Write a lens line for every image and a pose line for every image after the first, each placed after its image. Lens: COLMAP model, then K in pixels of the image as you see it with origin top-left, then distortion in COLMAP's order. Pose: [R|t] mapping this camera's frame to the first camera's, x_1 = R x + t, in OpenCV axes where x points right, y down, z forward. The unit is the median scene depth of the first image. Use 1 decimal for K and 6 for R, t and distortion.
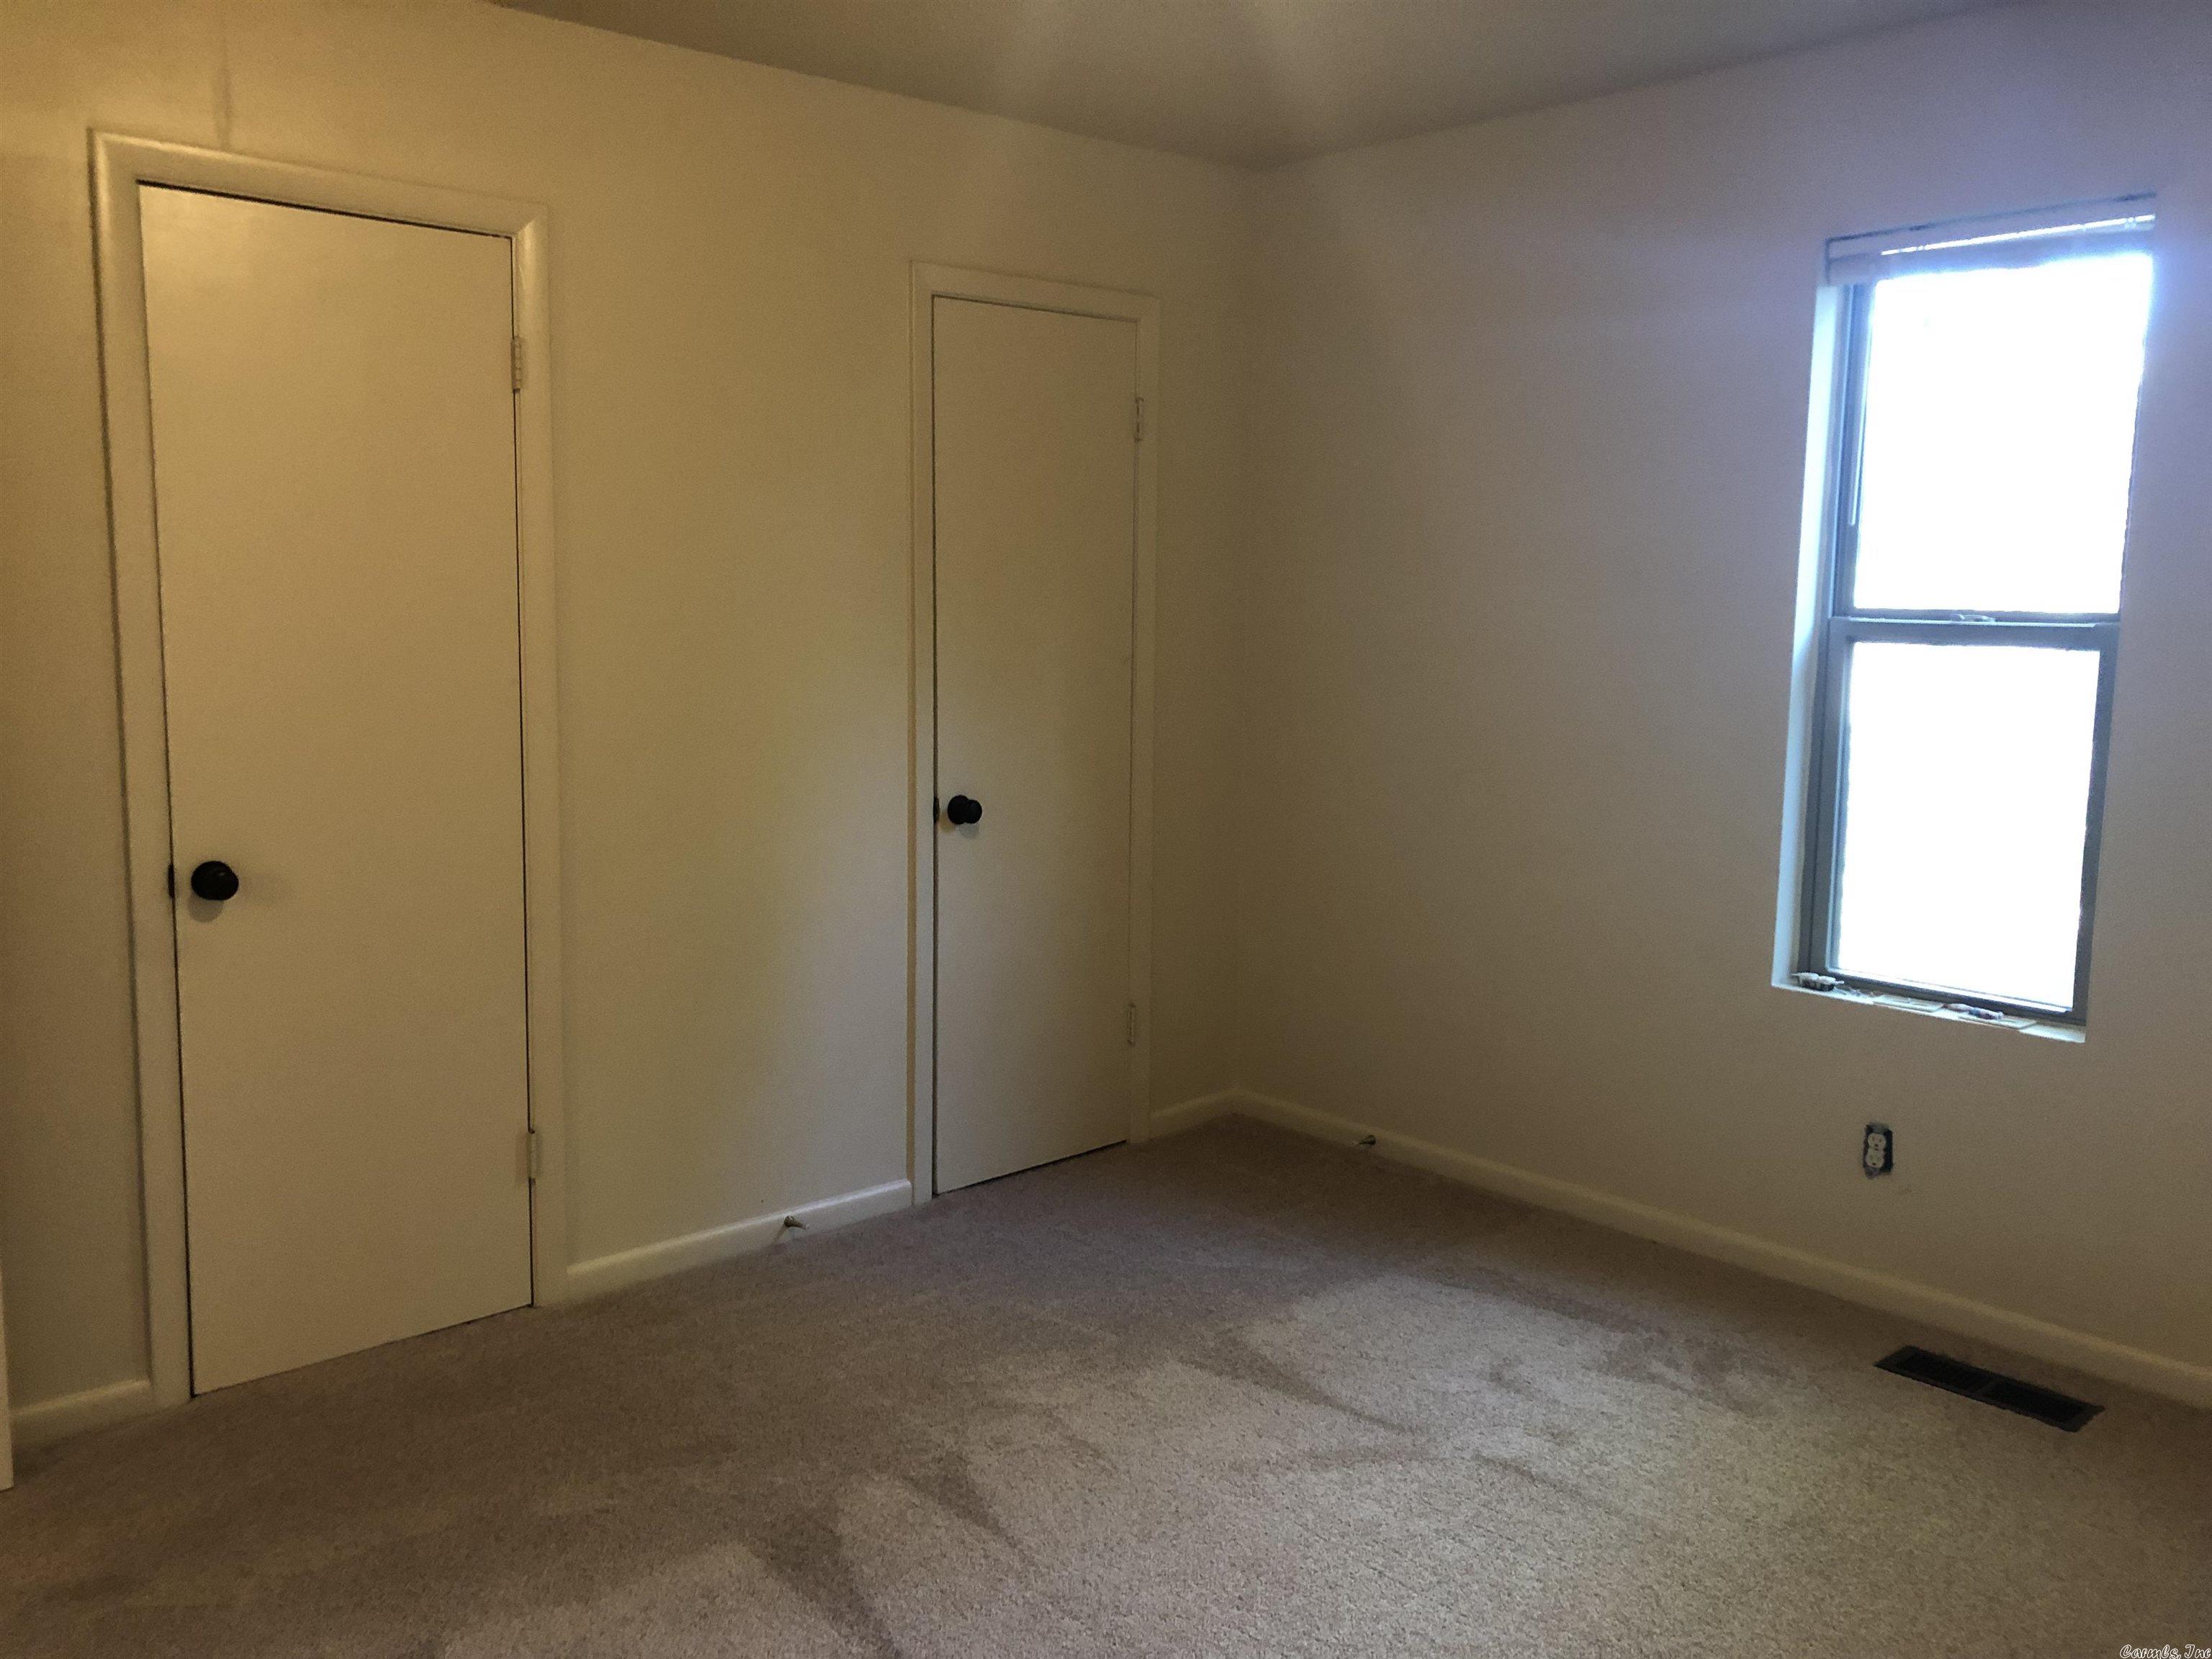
lens RADIAL K [[1804.1, 0, 1100.1], [0, 1804.1, 823.9], [0, 0, 1]] dist [0.007443, -0.008750]
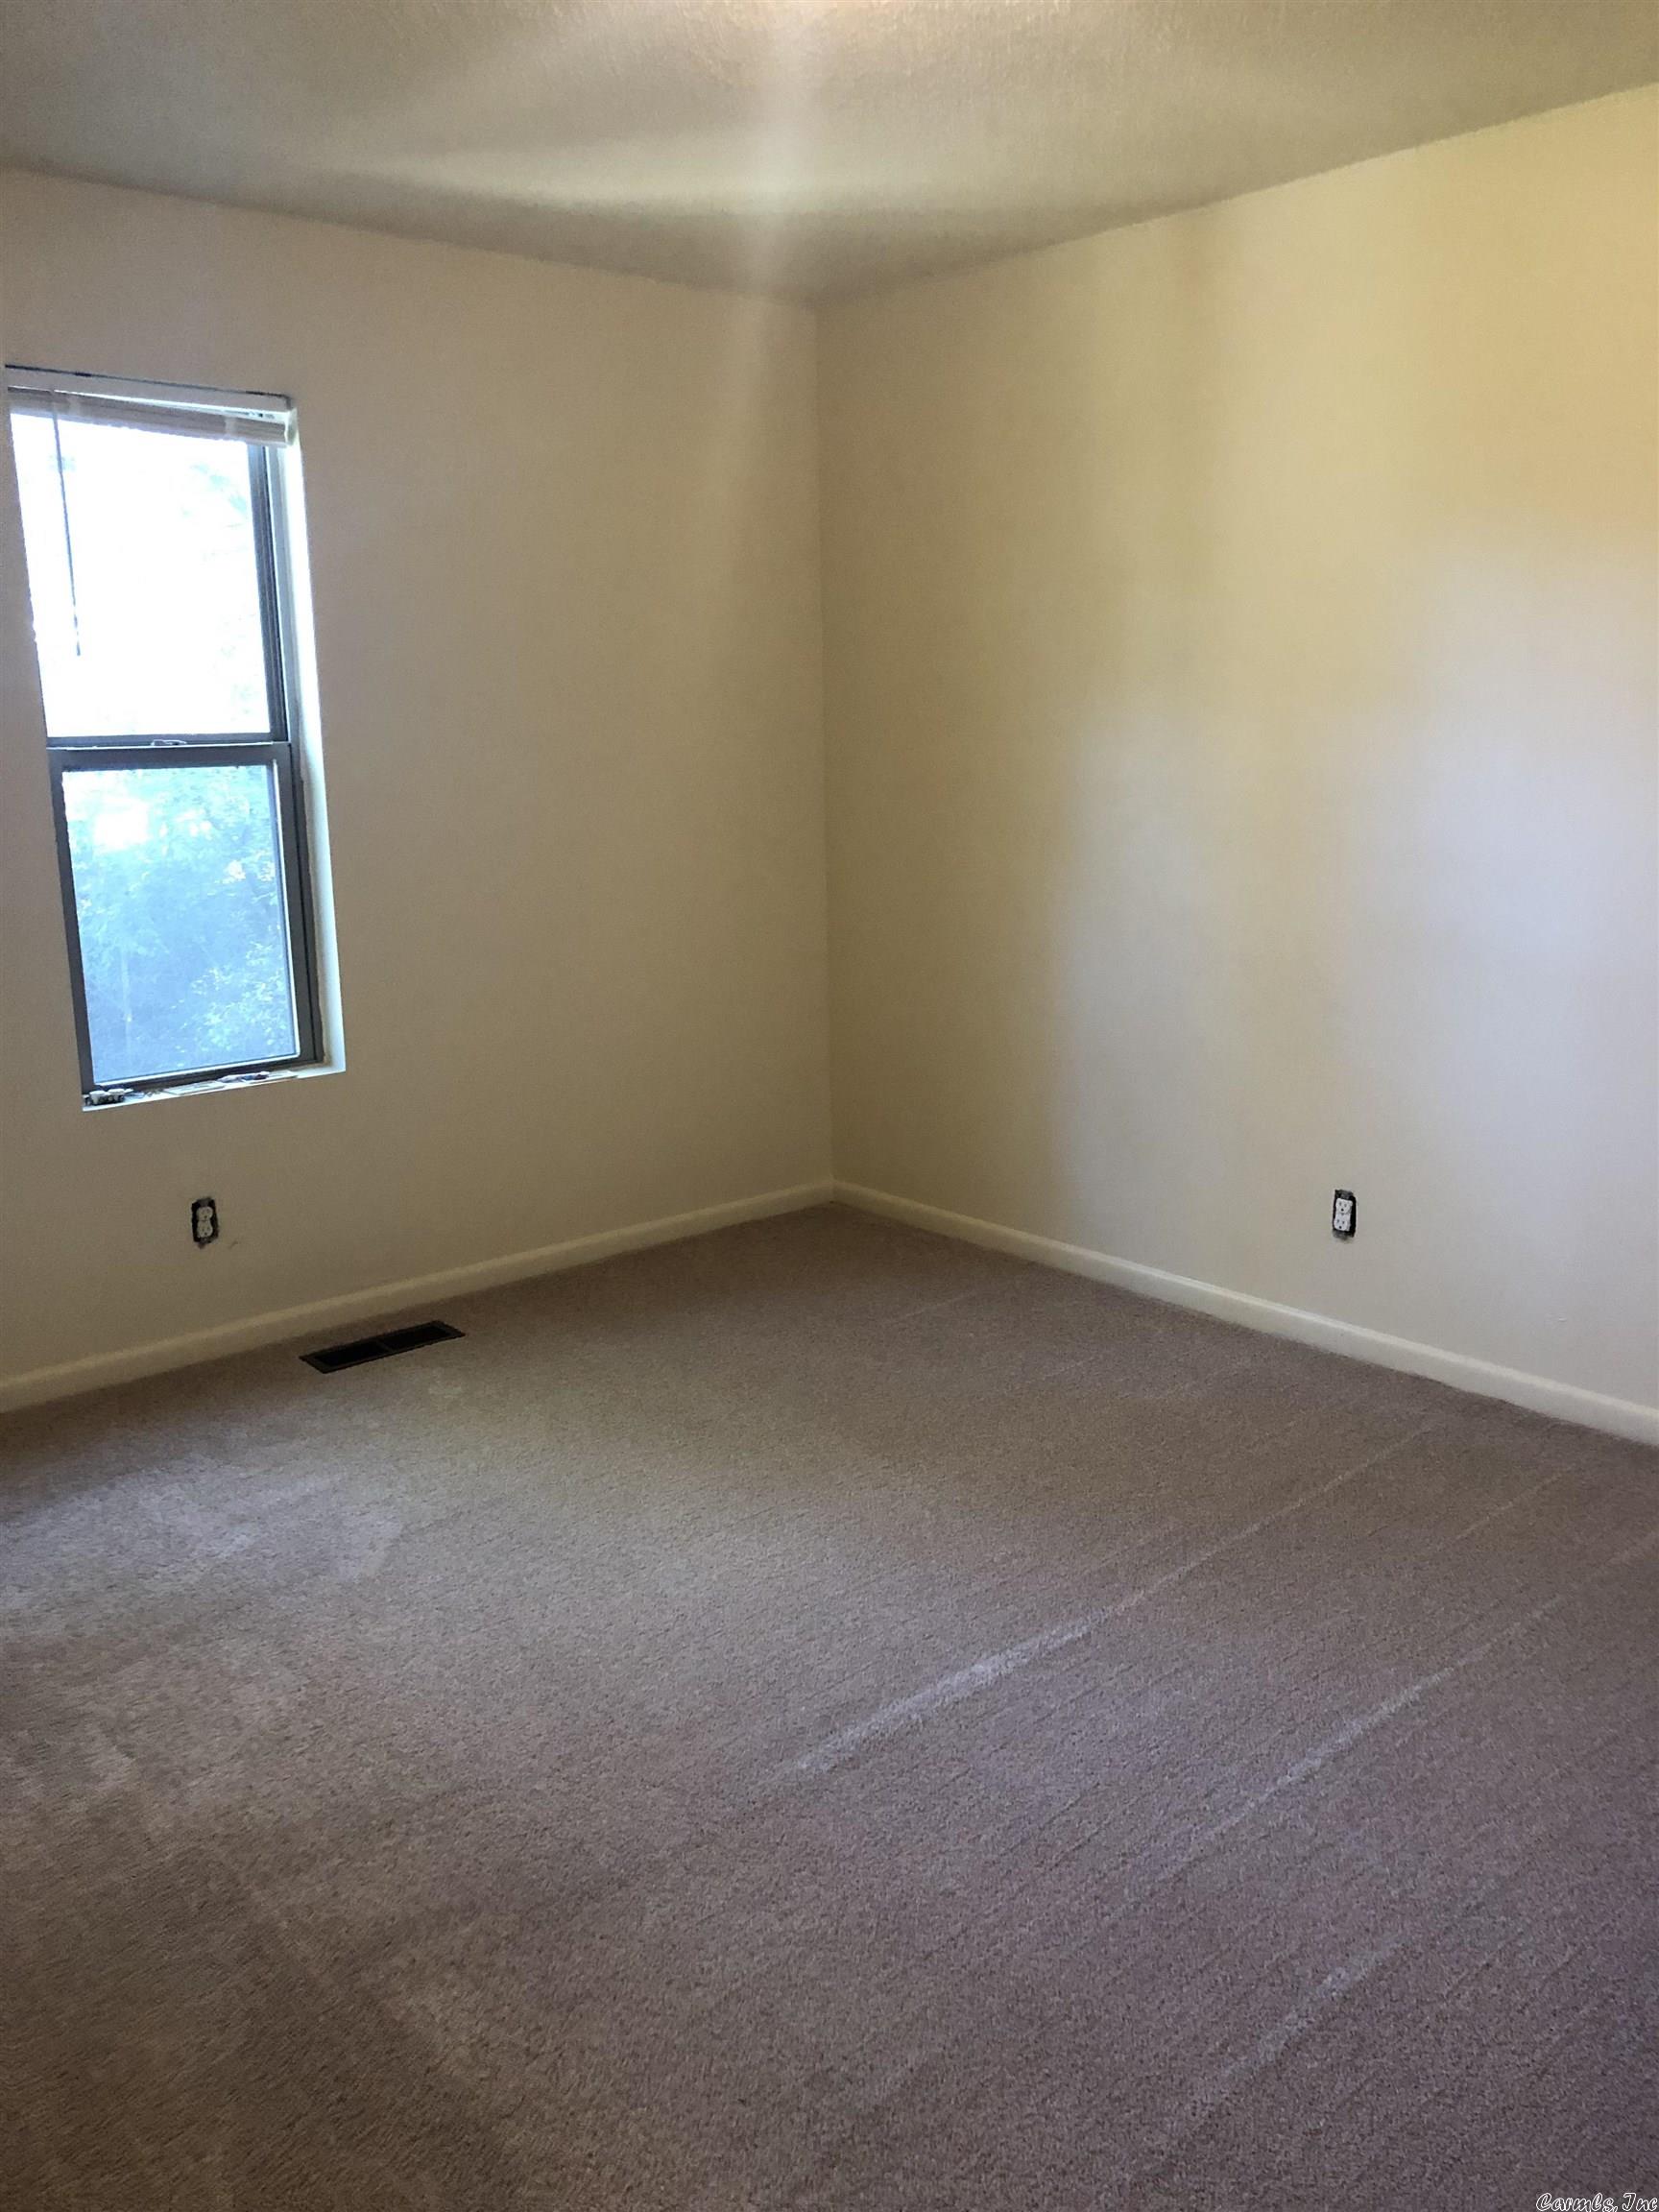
lens RADIAL K [[1804.1, 0, 822.0], [0, 1804.1, 1106.9], [0, 0, 1]] dist [0.007443, -0.008750]
pose [[0.035234, -0.236658, 0.970954, -0.662237], [0.149329, 0.961897, 0.229031, -0.092824], [-0.988160, 0.136922, 0.069232, 0.550719]]
